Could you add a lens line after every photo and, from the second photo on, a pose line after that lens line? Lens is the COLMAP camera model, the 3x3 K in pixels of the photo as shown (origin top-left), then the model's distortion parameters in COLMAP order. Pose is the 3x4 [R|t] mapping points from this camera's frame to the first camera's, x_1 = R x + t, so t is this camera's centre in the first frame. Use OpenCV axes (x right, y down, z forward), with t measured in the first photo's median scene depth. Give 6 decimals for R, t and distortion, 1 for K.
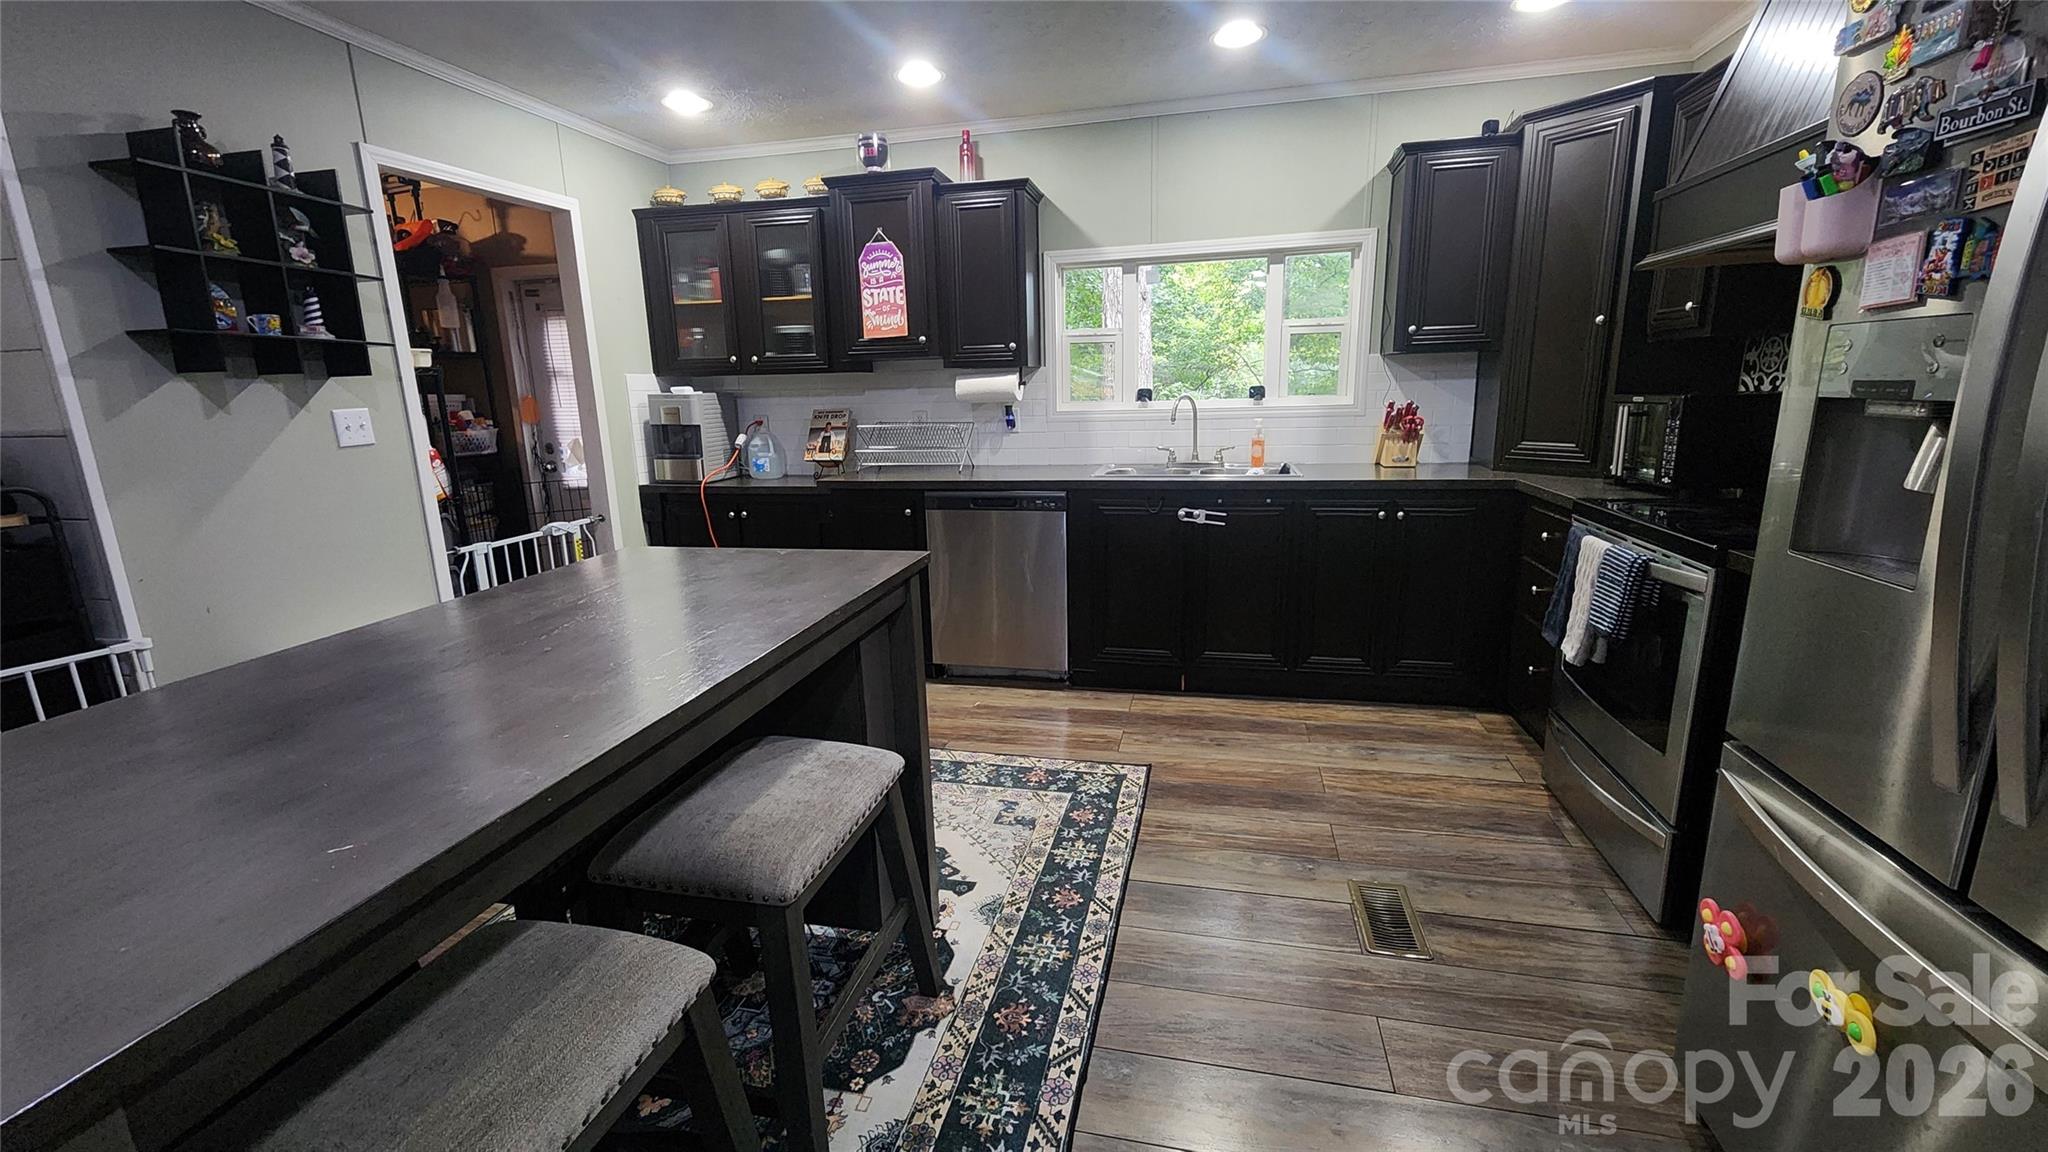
lens RADIAL K [[850.2, 0, 1010.0], [0, 850.2, 573.3], [0, 0, 1]] dist [0.003699, -0.000712]
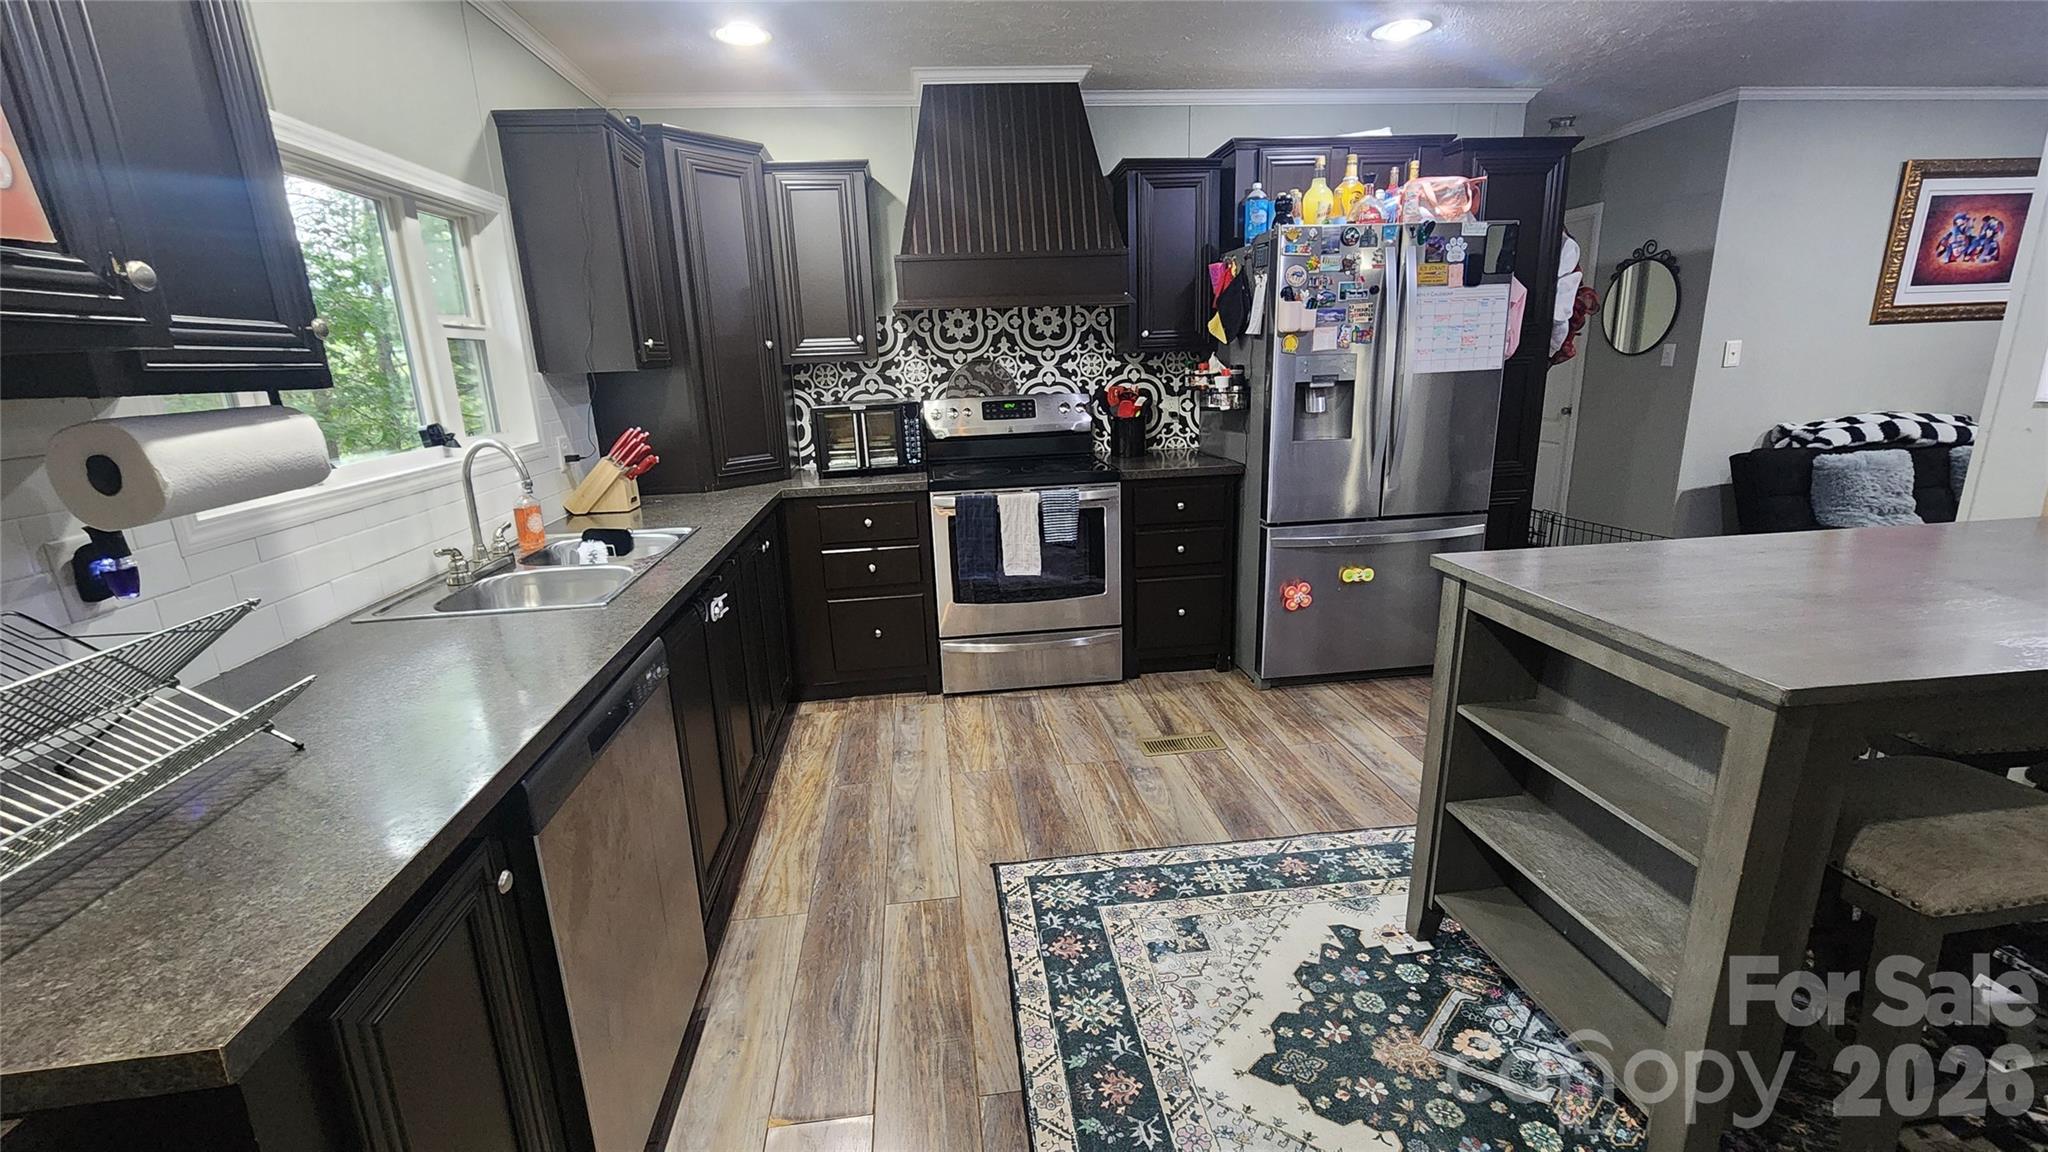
lens RADIAL K [[850.2, 0, 1020.2], [0, 850.2, 569.8], [0, 0, 1]] dist [0.003699, -0.000712]
pose [[-0.352818, -0.194215, 0.915314, -0.564831], [0.244146, 0.925227, 0.290427, -0.280790], [-0.903279, 0.325938, -0.279020, 1.170757]]
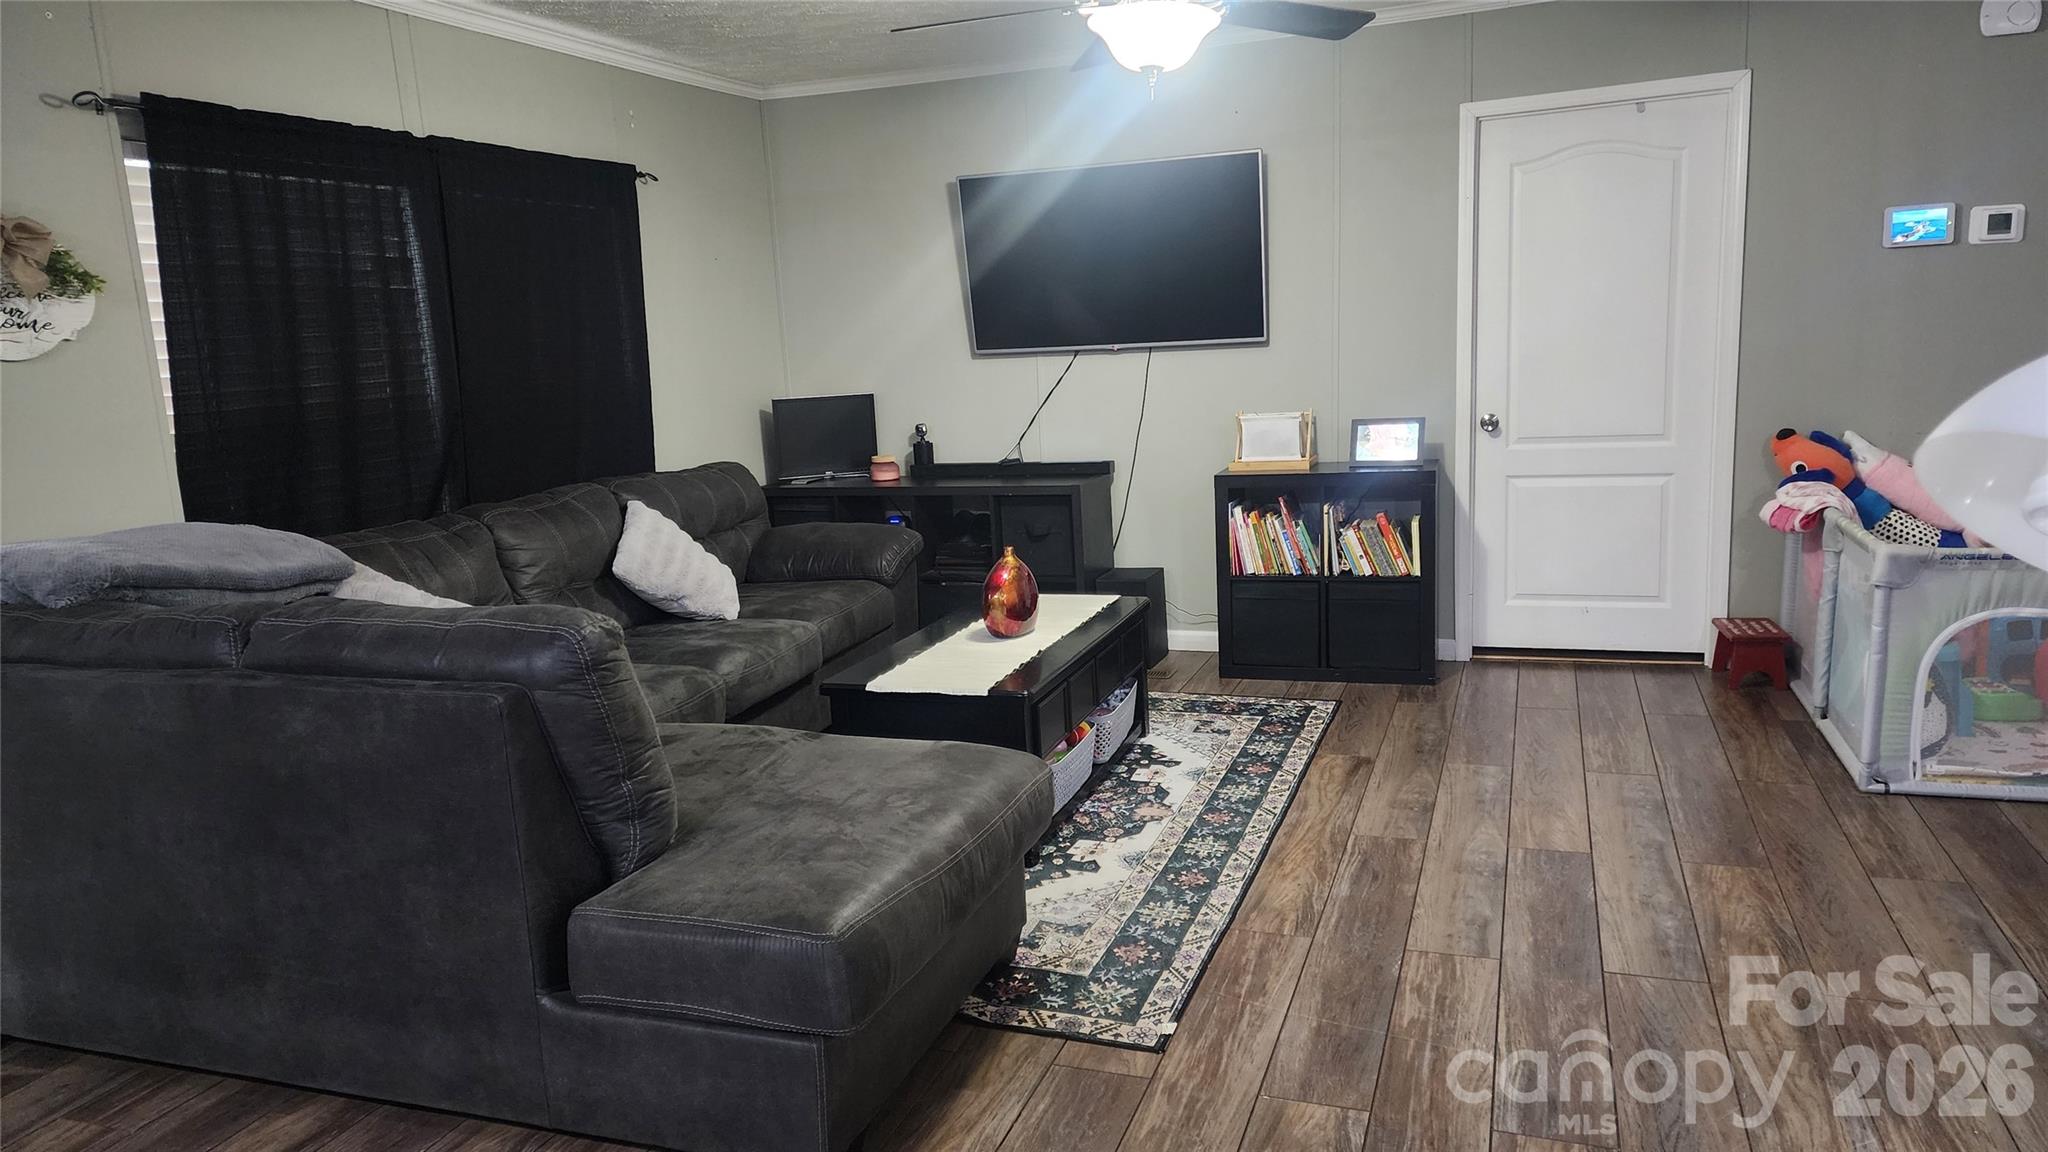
lens RADIAL K [[1357.7, 0, 1003.4], [0, 1357.7, 581.9], [0, 0, 1]] dist [0.087288, -0.072770]
pose [[0.992980, 0.002175, -0.118263, -0.051034], [-0.005547, 0.999587, -0.028195, 0.135561], [0.118153, 0.028653, 0.992582, -0.771767]]
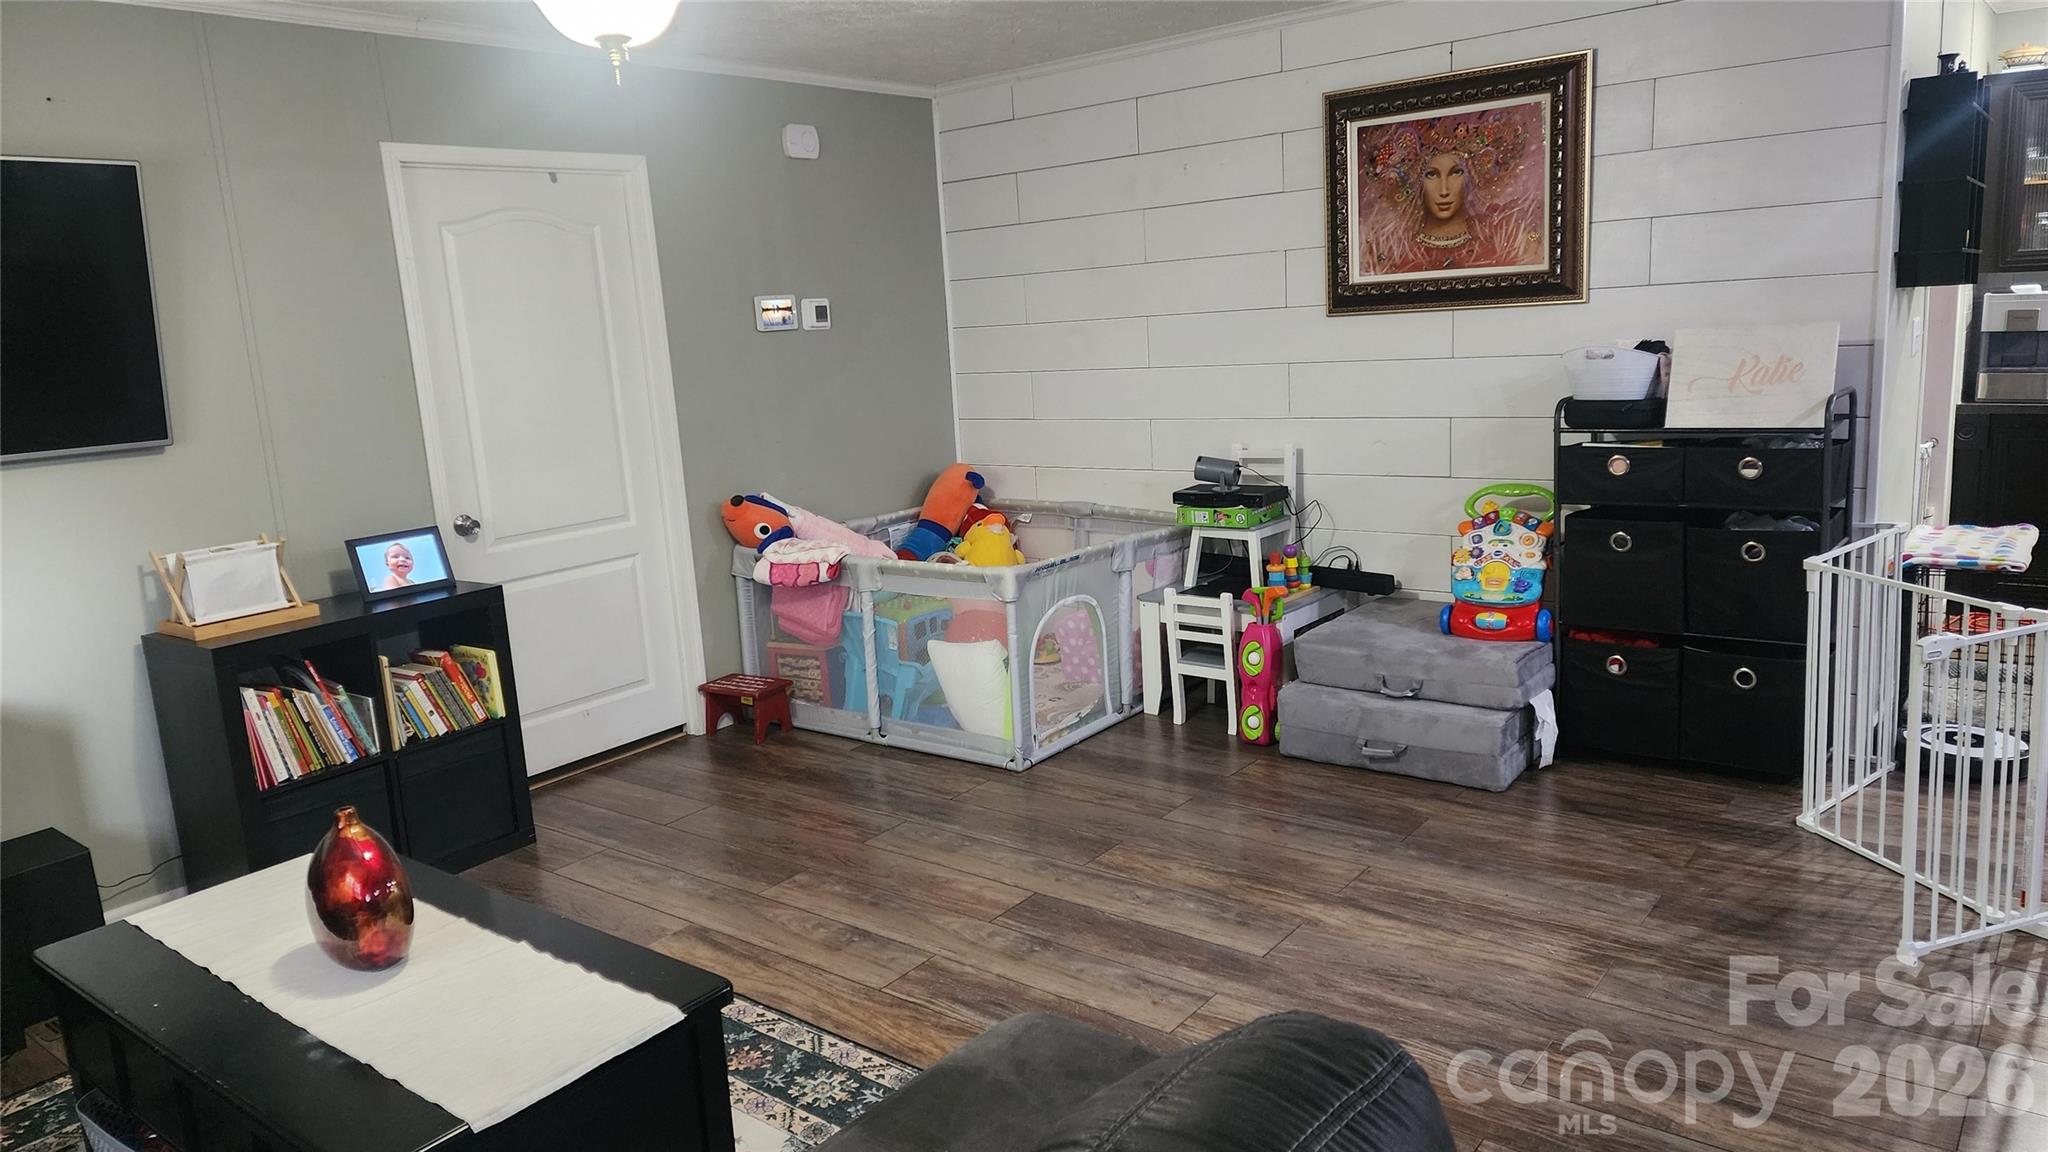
lens RADIAL K [[1357.7, 0, 1027.0], [0, 1357.7, 562.9], [0, 0, 1]] dist [0.087288, -0.072770]
pose [[0.416649, -0.161861, 0.894542, -0.777037], [0.244611, 0.967690, 0.061164, -0.039027], [-0.875539, 0.193331, 0.442780, -0.075415]]
